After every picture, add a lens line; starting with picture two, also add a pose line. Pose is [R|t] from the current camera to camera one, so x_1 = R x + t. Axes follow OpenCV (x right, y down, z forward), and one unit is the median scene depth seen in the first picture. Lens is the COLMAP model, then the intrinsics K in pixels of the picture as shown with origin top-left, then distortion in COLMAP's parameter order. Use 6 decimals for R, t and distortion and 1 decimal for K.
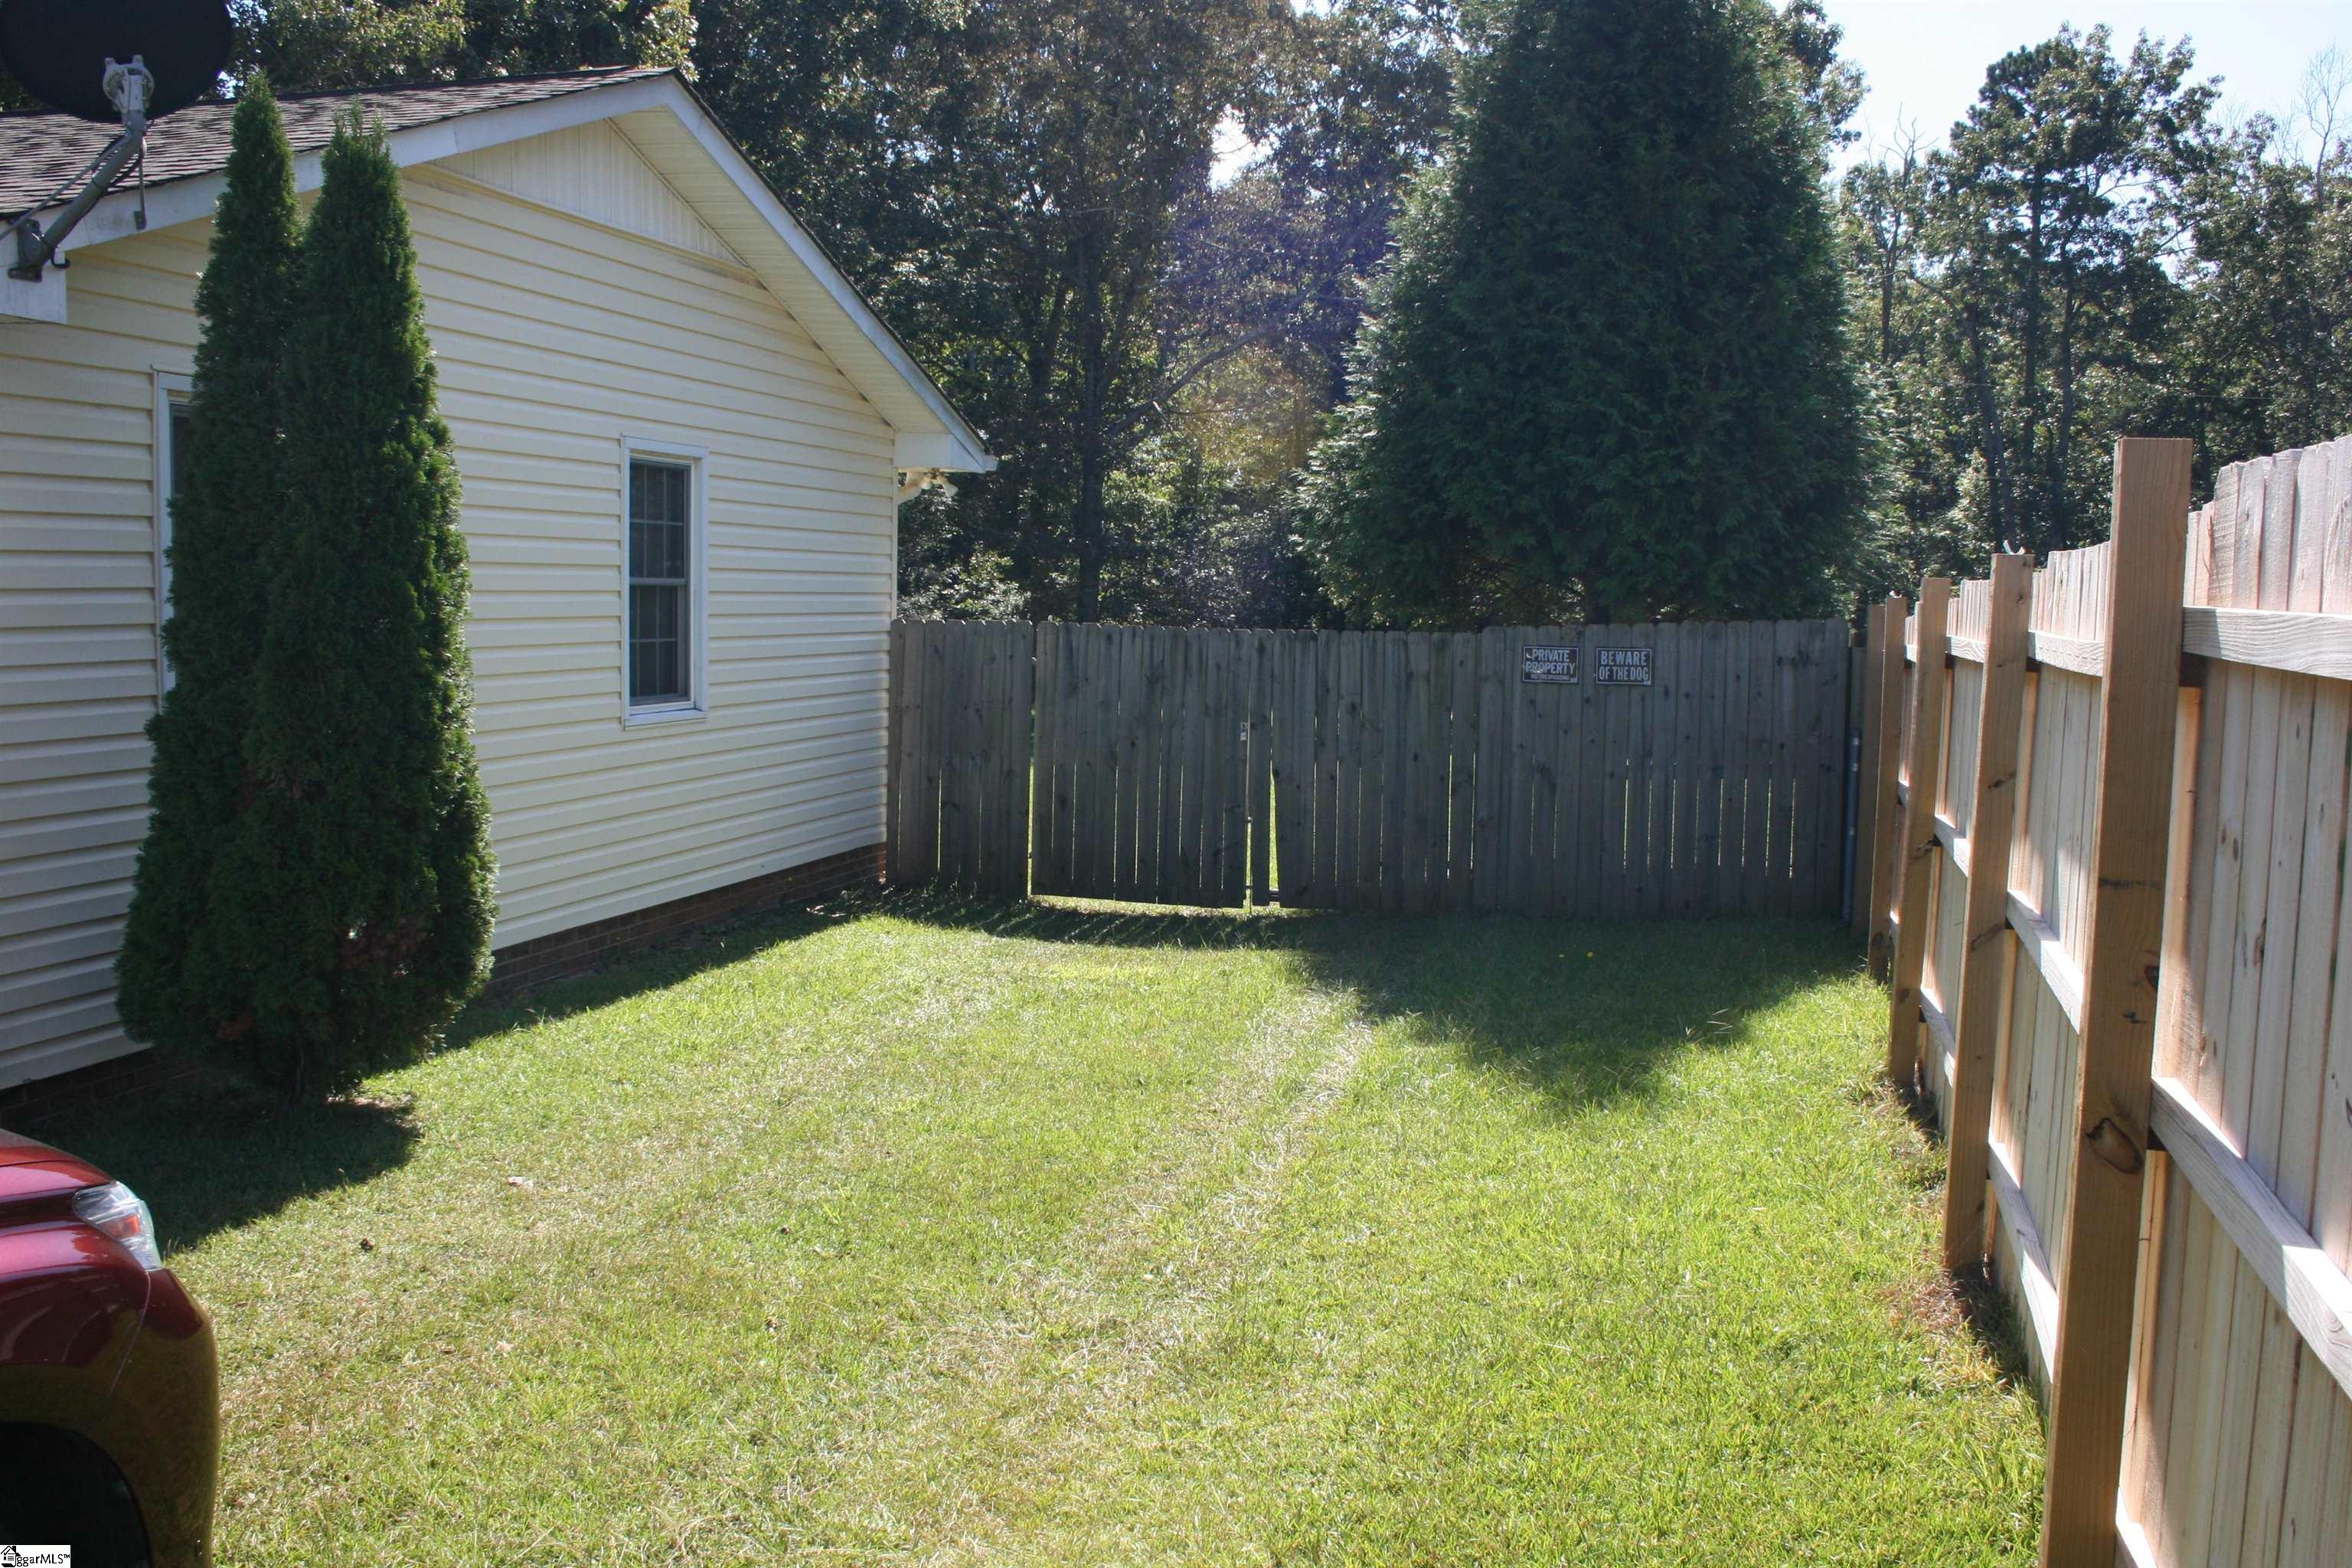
lens RADIAL K [[2157.5, 0, 1176.0], [0, 2157.5, 784.0], [0, 0, 1]] dist [-0.138575, 0.139730]
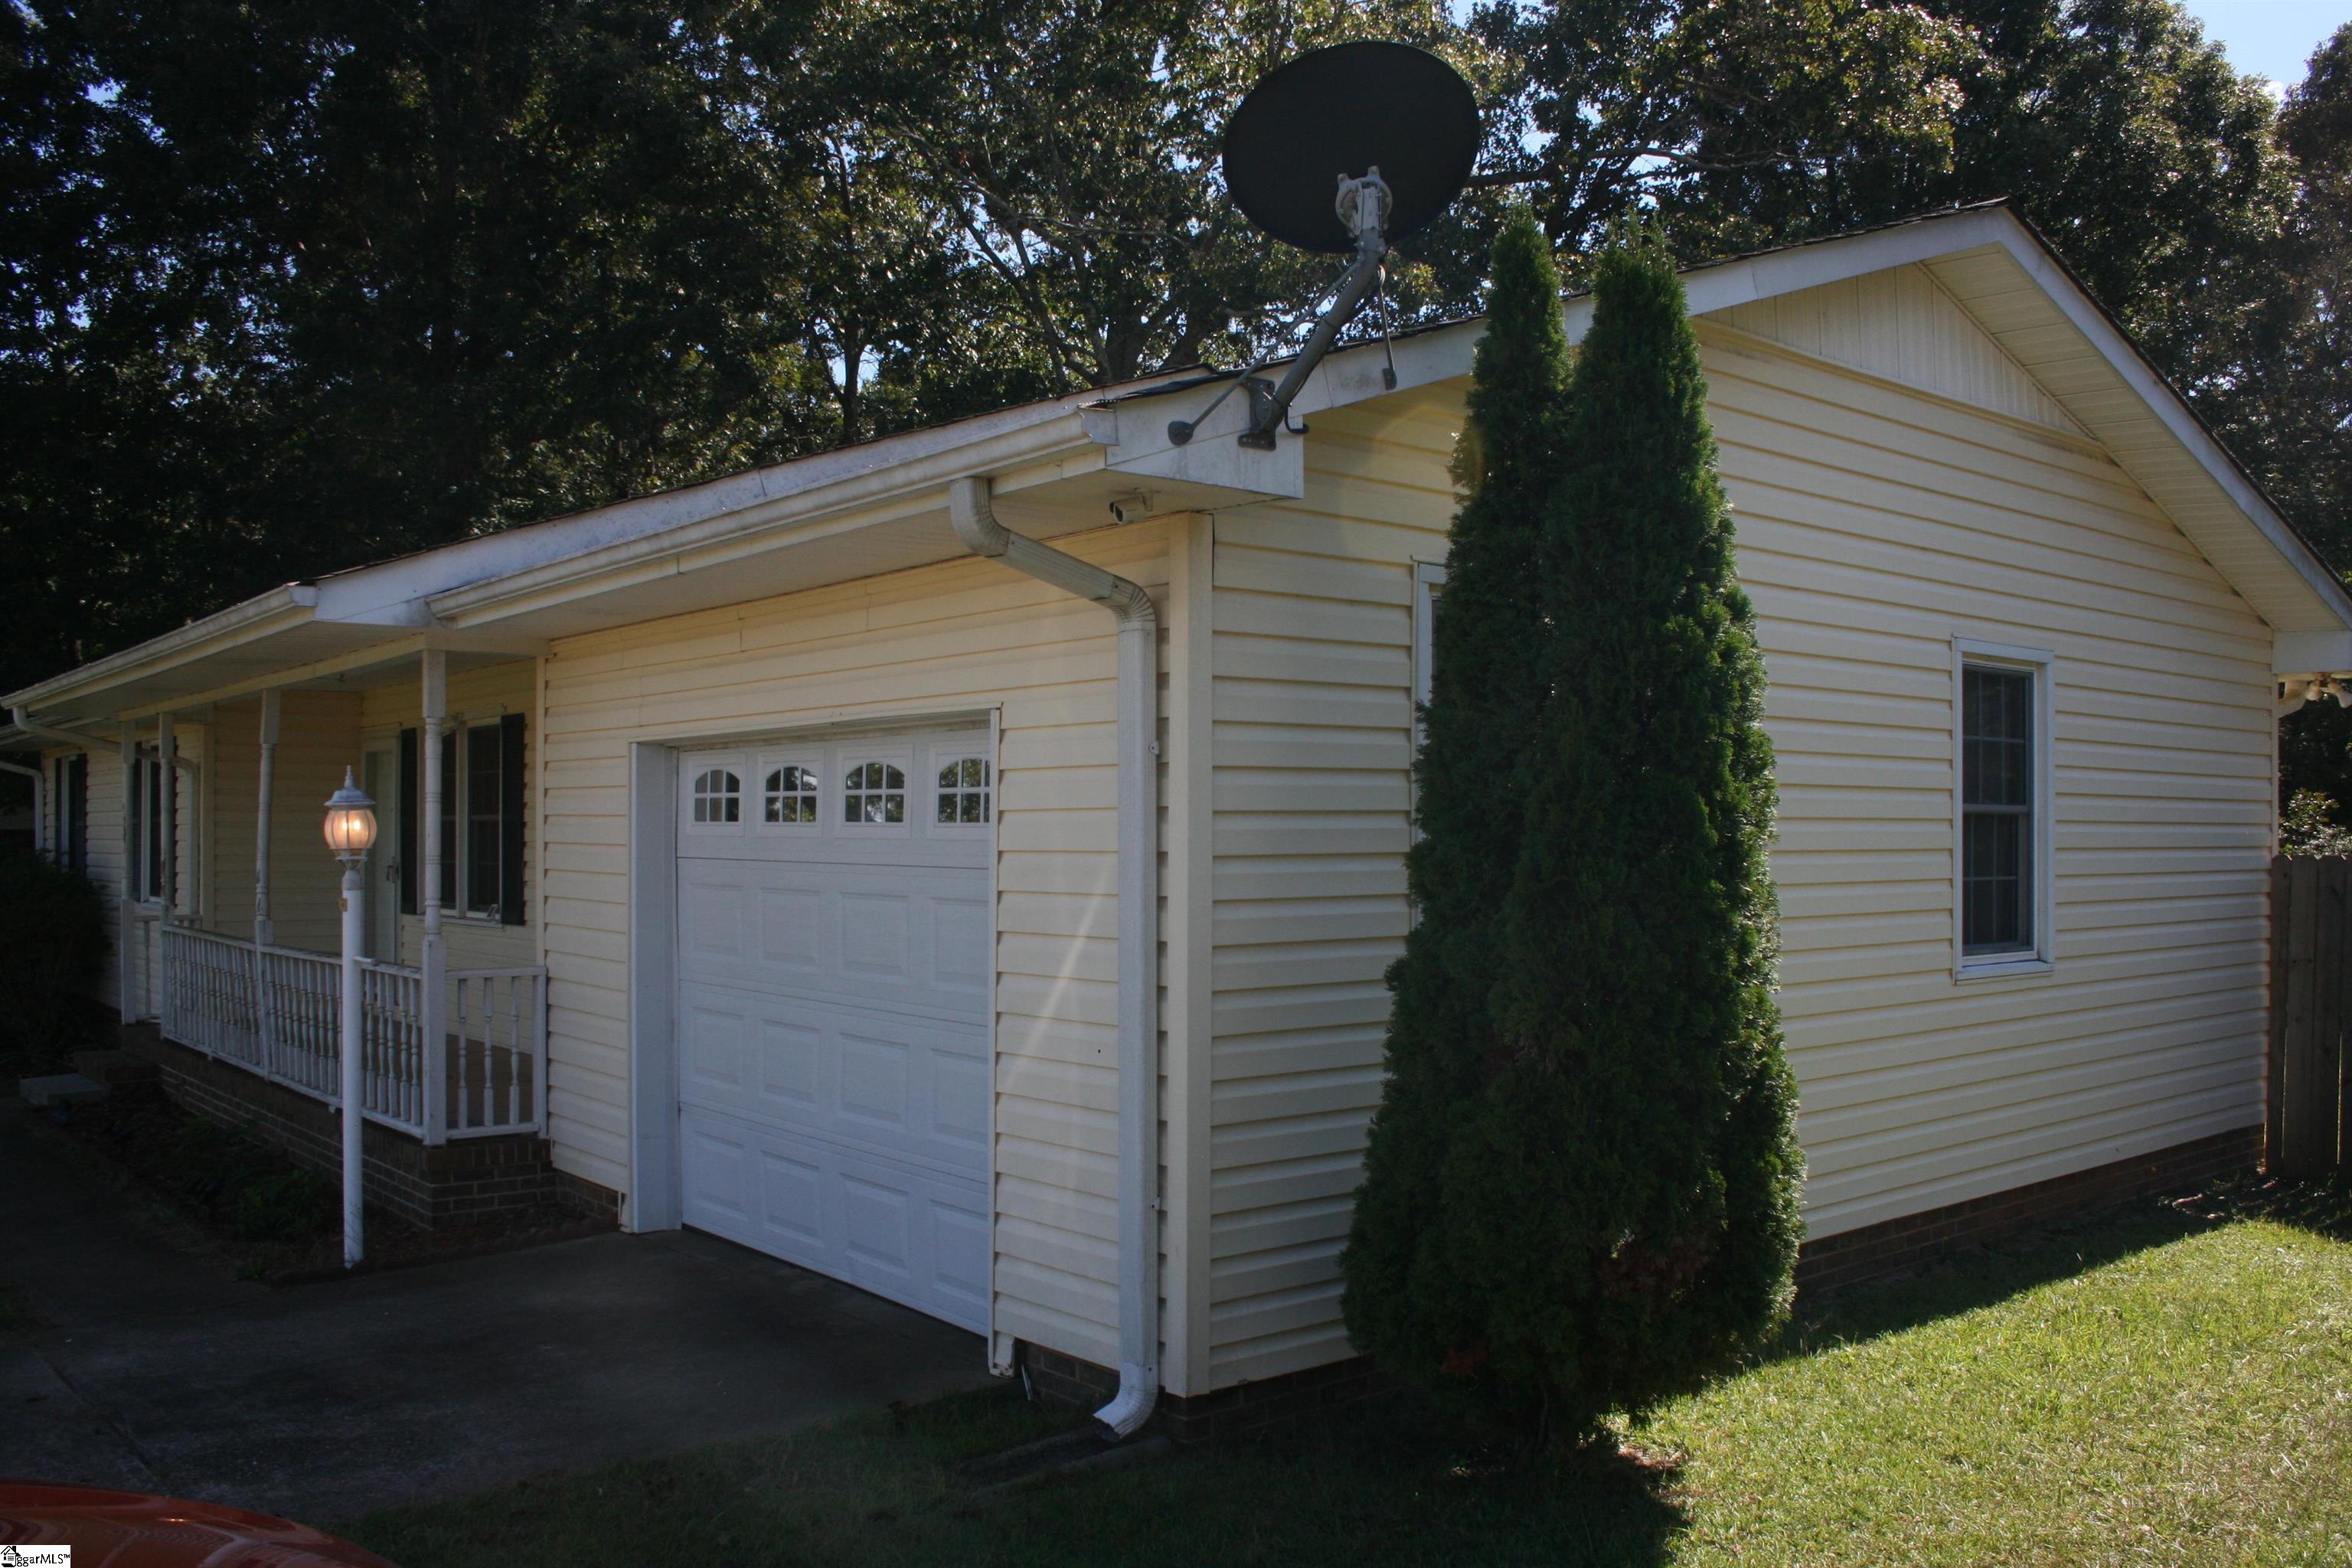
lens RADIAL K [[1954.3, 0, 1174.6], [0, 1954.3, 836.2], [0, 0, 1]] dist [-0.169482, 0.148205]
pose [[0.812554, -0.014111, -0.582715, -0.105119], [-0.040659, 0.995900, -0.080812, -0.015172], [0.581466, 0.089356, 0.808649, 0.316113]]
